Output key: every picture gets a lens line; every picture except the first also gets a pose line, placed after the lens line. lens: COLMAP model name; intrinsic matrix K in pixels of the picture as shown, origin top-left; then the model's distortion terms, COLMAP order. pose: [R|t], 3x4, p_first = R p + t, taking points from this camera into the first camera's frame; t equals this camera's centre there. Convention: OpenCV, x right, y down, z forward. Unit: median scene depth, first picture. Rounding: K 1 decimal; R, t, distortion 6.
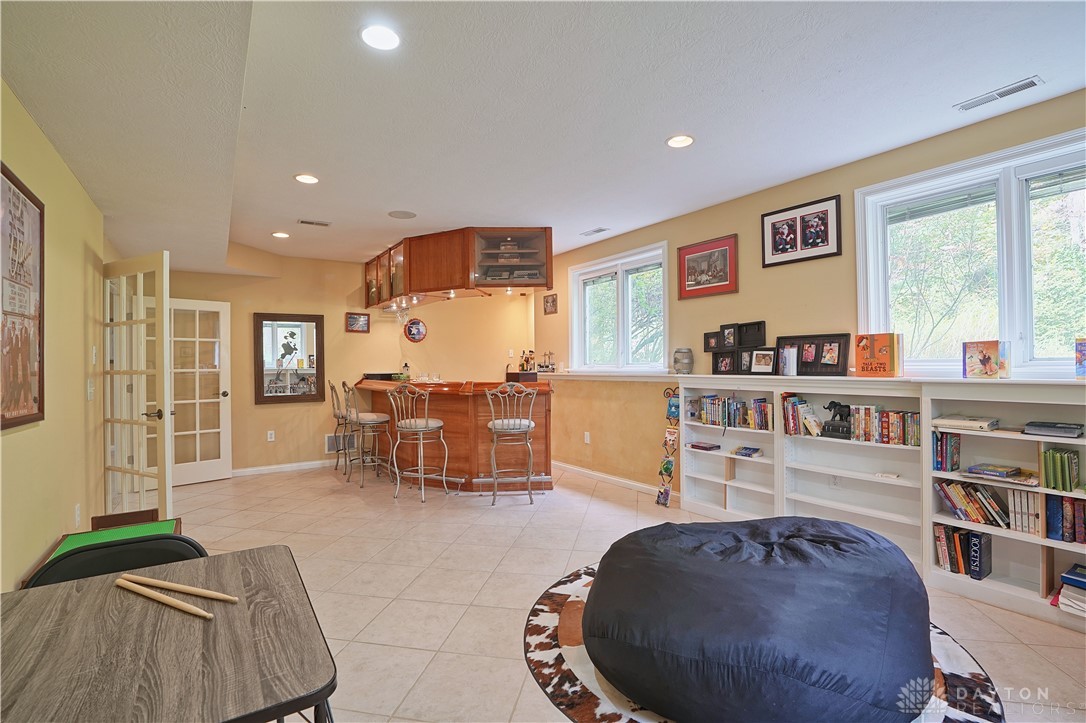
lens RADIAL K [[505.3, 0, 543.0], [0, 505.3, 361.5], [0, 0, 1]] dist [-0.091194, 0.044870]
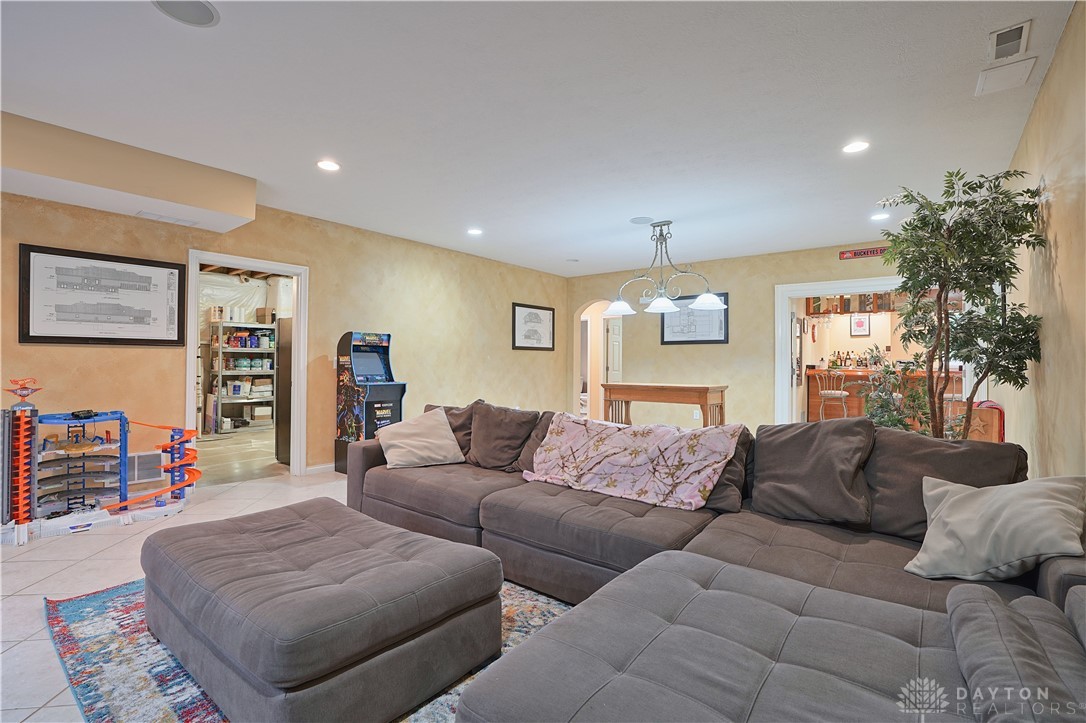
lens RADIAL K [[505.3, 0, 543.0], [0, 505.3, 361.5], [0, 0, 1]] dist [-0.091194, 0.044870]
pose [[0.953735, 0.022552, 0.299801, -1.448298], [-0.022101, 0.999744, -0.004896, 0.037273], [-0.299835, -0.001956, 0.953989, -0.023600]]
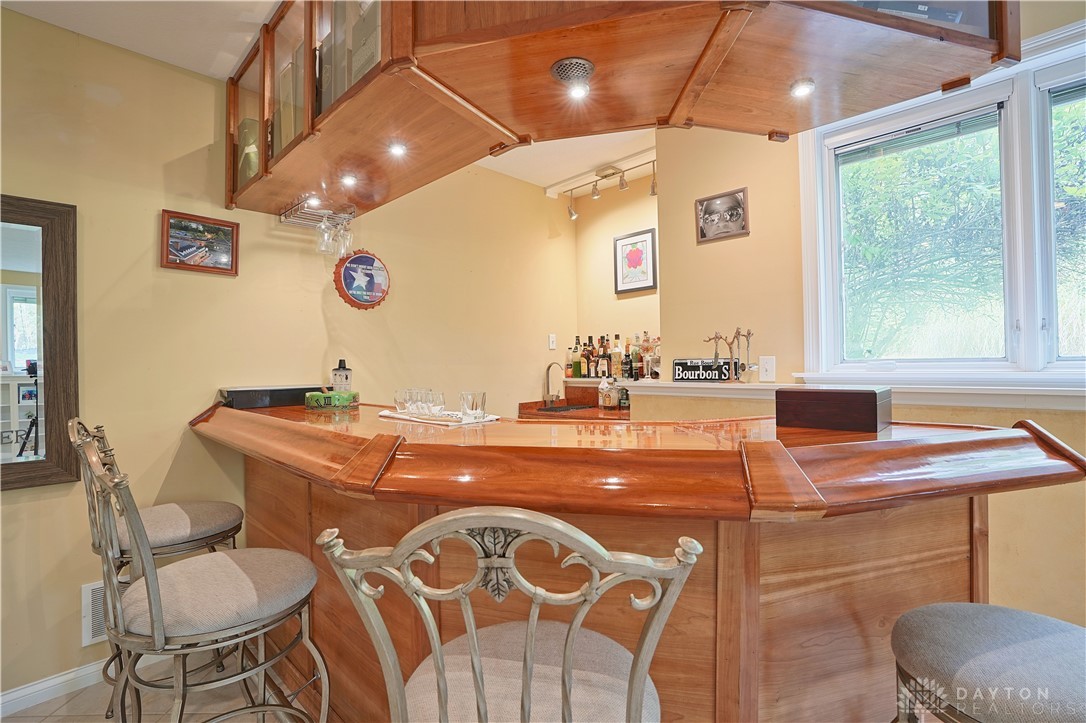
lens RADIAL K [[505.3, 0, 543.0], [0, 505.3, 361.5], [0, 0, 1]] dist [-0.091194, 0.044870]
pose [[0.980749, -0.001551, 0.195267, -0.209260], [0.002086, 0.999995, -0.002537, 0.005875], [-0.195262, 0.002896, 0.980747, 0.636282]]
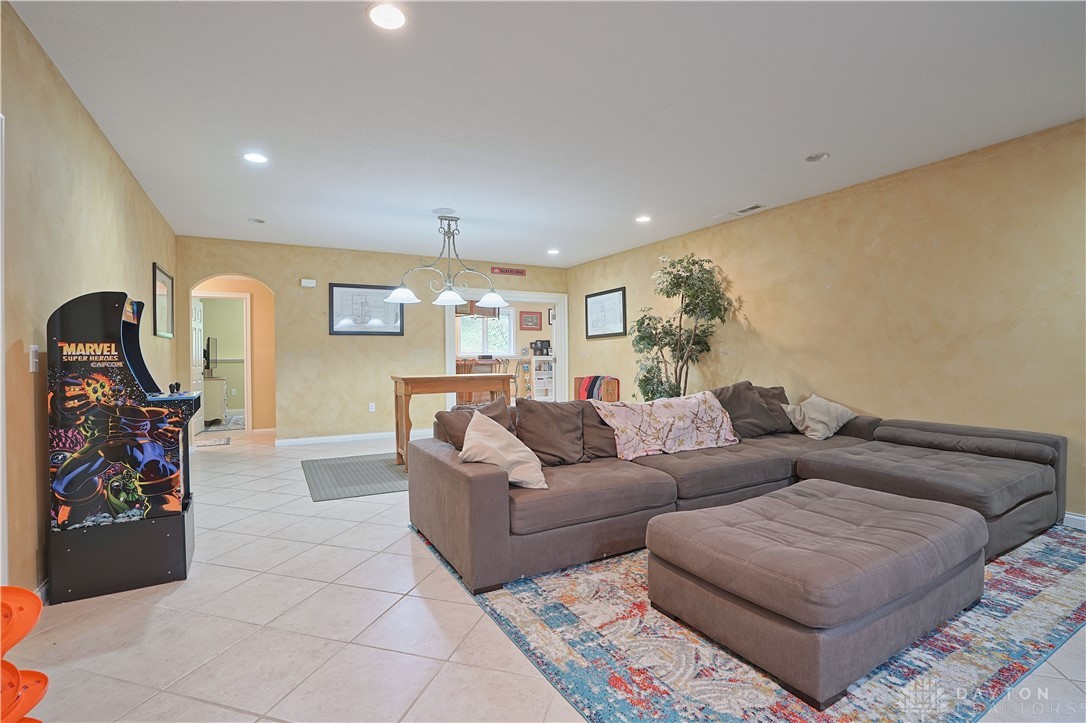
lens RADIAL K [[496.8, 0, 539.6], [0, 496.8, 358.2], [0, 0, 1]] dist [-0.090297, 0.040265]
pose [[0.086482, 0.009446, 0.996209, -1.831309], [0.000067, 0.999955, -0.009487, 0.046339], [-0.996253, 0.000888, 0.086478, 0.474153]]
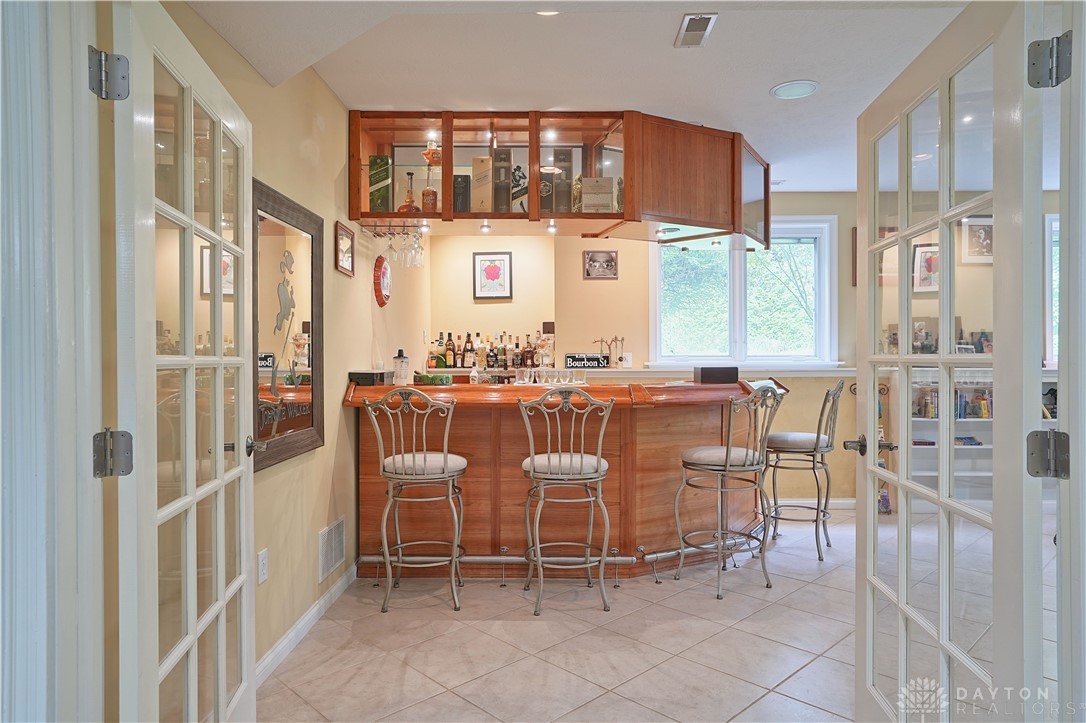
lens RADIAL K [[682.8, 0, 543.0], [0, 682.8, 361.5], [0, 0, 1]] dist [-0.025855, -0.000221]
pose [[0.573978, 0.004954, 0.818856, -0.762259], [-0.009245, 0.999957, 0.000430, 0.013206], [-0.818819, -0.007817, 0.573999, 0.554768]]
